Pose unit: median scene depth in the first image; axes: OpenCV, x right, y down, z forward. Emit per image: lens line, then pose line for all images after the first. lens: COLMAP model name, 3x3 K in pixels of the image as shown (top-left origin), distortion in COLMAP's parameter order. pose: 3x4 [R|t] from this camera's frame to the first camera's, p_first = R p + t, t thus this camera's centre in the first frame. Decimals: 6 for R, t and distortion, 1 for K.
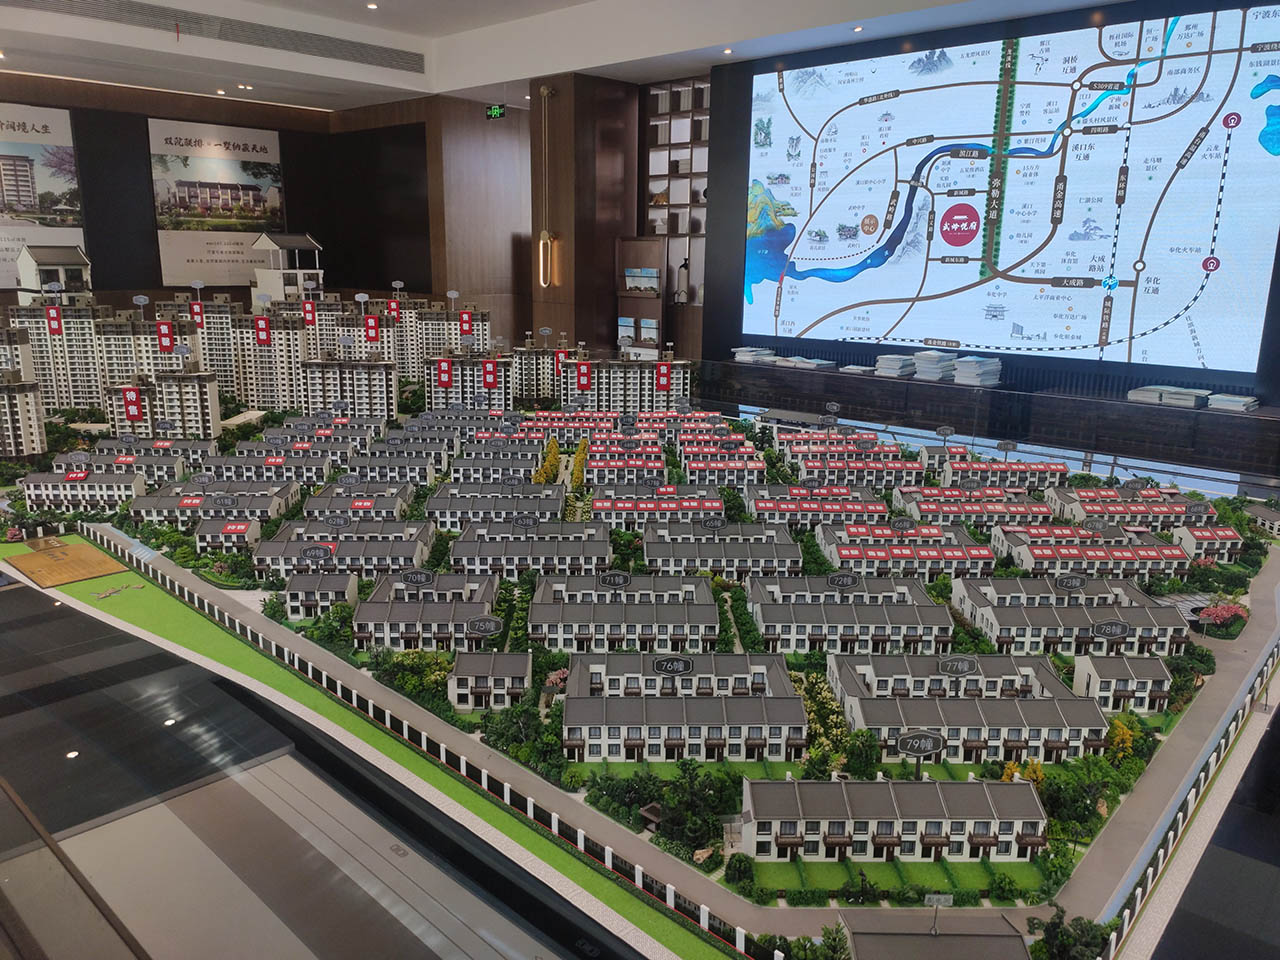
lens RADIAL K [[934.3, 0, 640.0], [0, 934.3, 480.0], [0, 0, 1]] dist [0.042823, -0.103029]
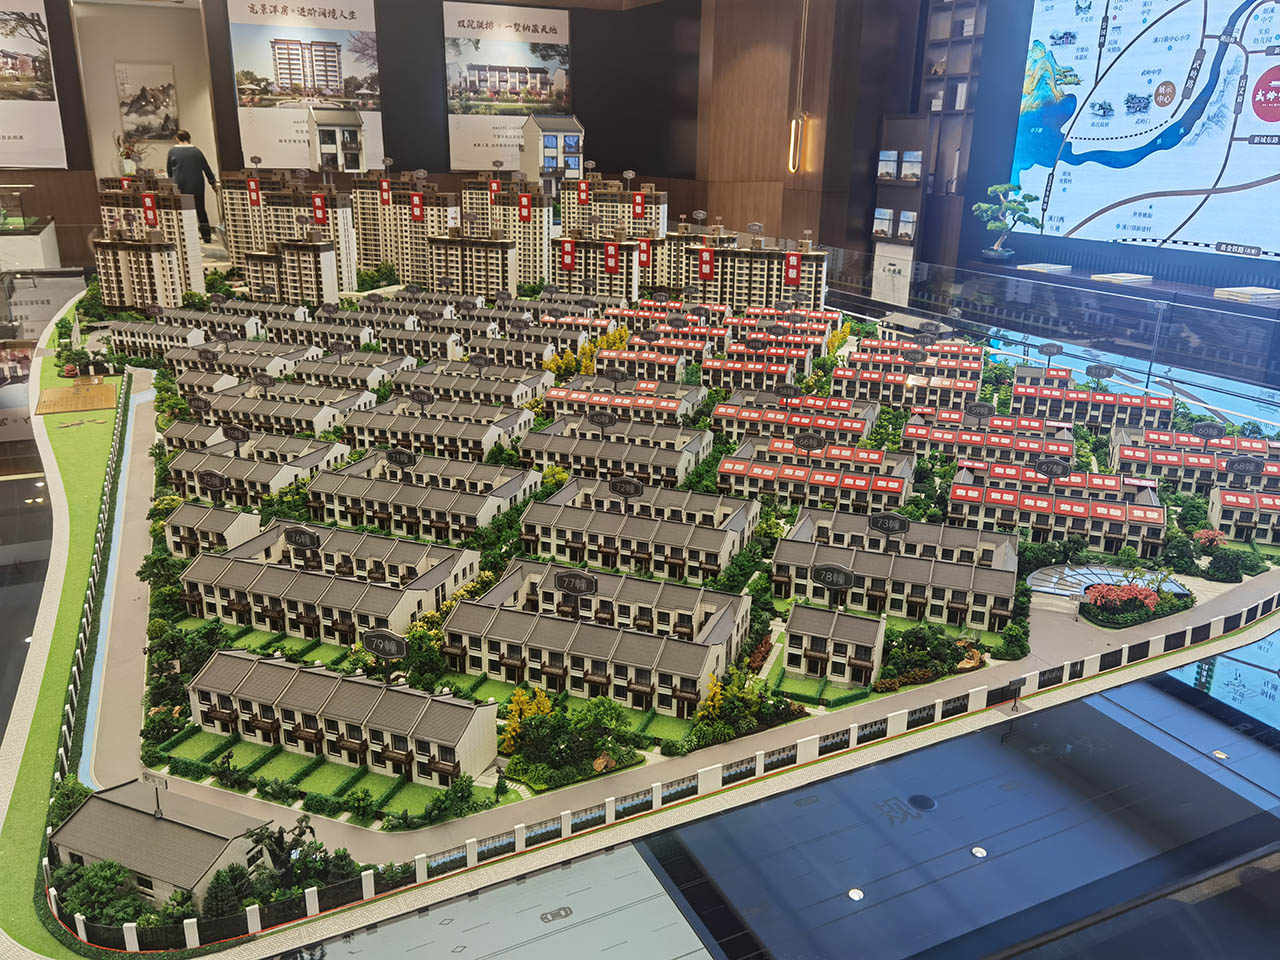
lens RADIAL K [[993.0, 0, 640.0], [0, 993.0, 480.0], [0, 0, 1]] dist [0.007557, -0.047026]
pose [[0.924134, 0.121077, -0.362376, 0.170385], [-0.089035, 0.990593, 0.103919, 0.001061], [0.371549, -0.063771, 0.926221, 0.048570]]
